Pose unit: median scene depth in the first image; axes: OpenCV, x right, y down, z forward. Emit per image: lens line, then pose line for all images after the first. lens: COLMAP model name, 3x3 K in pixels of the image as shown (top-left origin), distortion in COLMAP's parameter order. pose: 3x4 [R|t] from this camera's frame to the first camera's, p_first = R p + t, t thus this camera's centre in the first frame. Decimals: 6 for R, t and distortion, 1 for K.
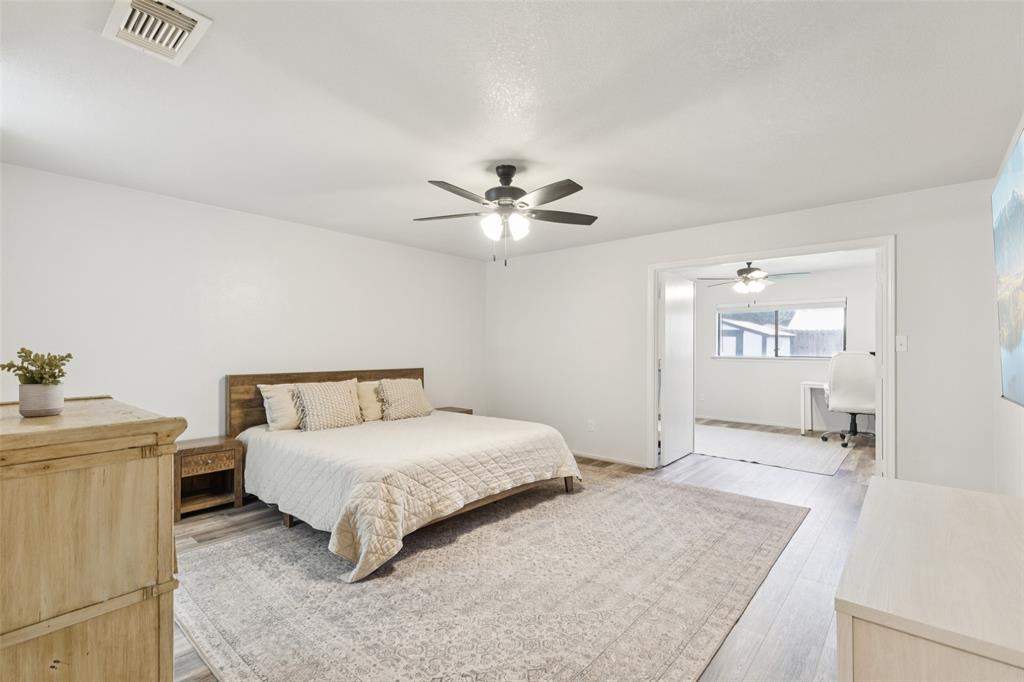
lens RADIAL K [[466.9, 0, 513.8], [0, 466.9, 344.2], [0, 0, 1]] dist [0.011187, -0.000824]
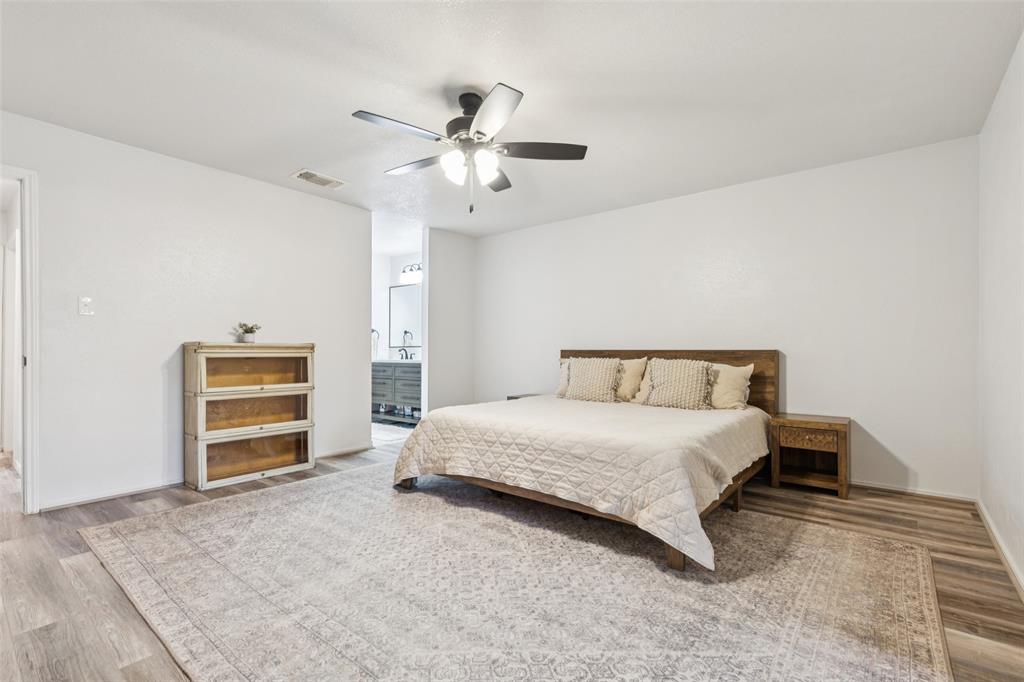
lens RADIAL K [[466.9, 0, 510.4], [0, 466.9, 352.5], [0, 0, 1]] dist [0.011187, -0.000824]
pose [[0.026357, 0.002366, -0.999650, 0.817315], [0.008670, 0.999959, 0.002596, 0.084945], [0.999615, -0.008735, 0.026336, 1.014498]]
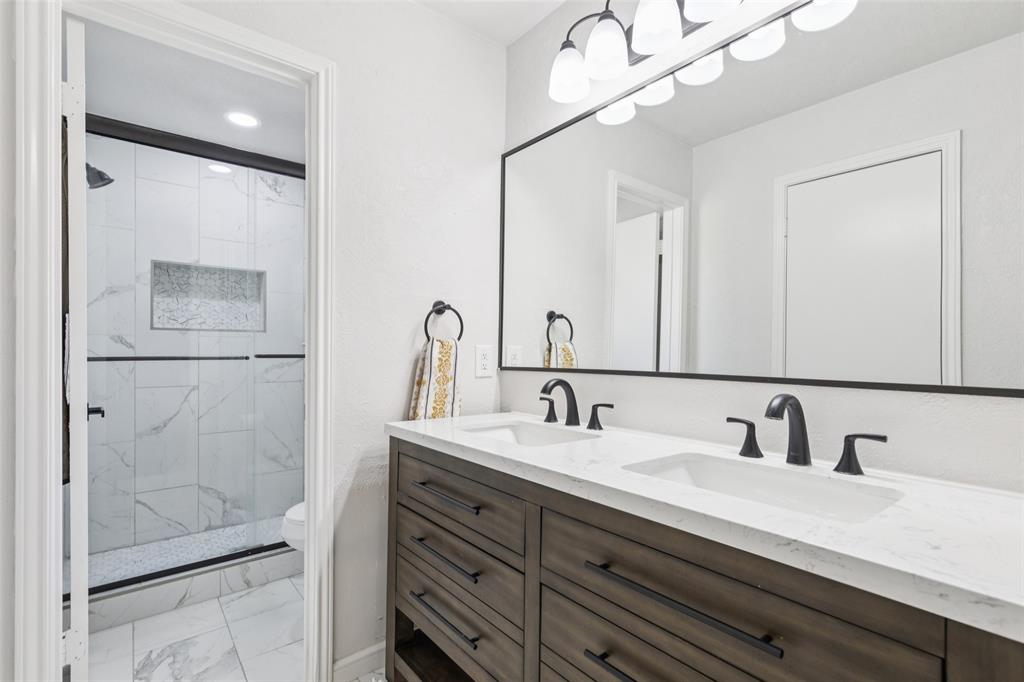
lens RADIAL K [[484.4, 0, 511.3], [0, 484.4, 349.9], [0, 0, 1]] dist [0.001406, 0.000047]
pose [[-0.174783, -0.002586, -0.984604, -0.789925], [0.002036, 0.999993, -0.002988, 0.038295], [0.984605, -0.002527, -0.174776, 0.625928]]
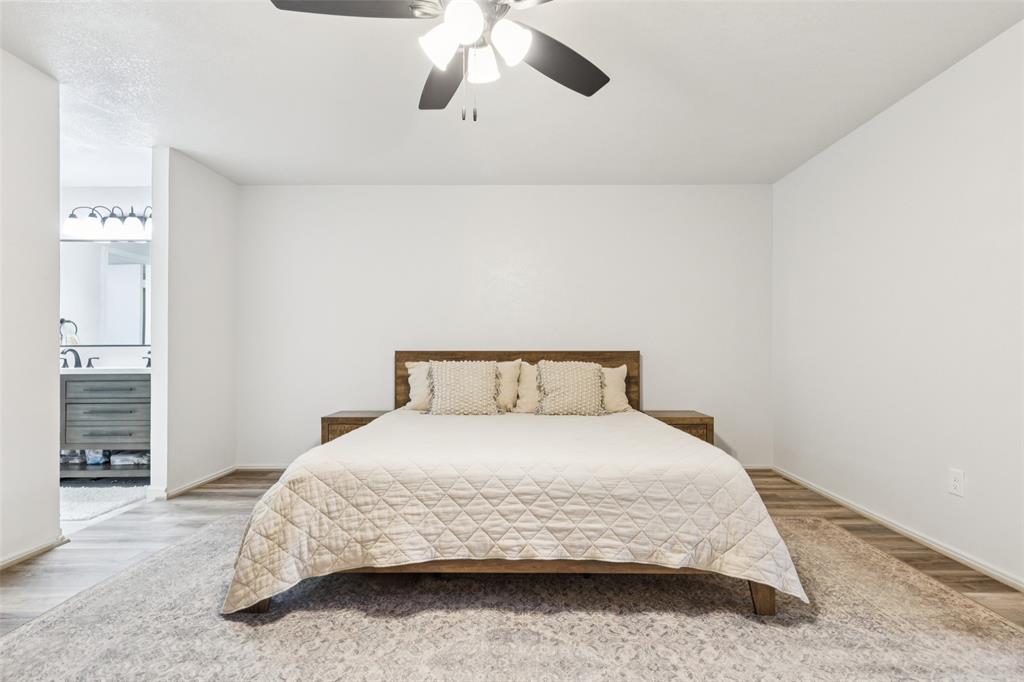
lens RADIAL K [[466.9, 0, 517.2], [0, 466.9, 353.4], [0, 0, 1]] dist [0.011187, -0.000824]
pose [[0.645996, 0.000875, -0.763340, 0.389438], [0.008958, 0.999922, 0.008727, 0.079894], [0.763288, -0.012476, 0.645938, 0.682004]]
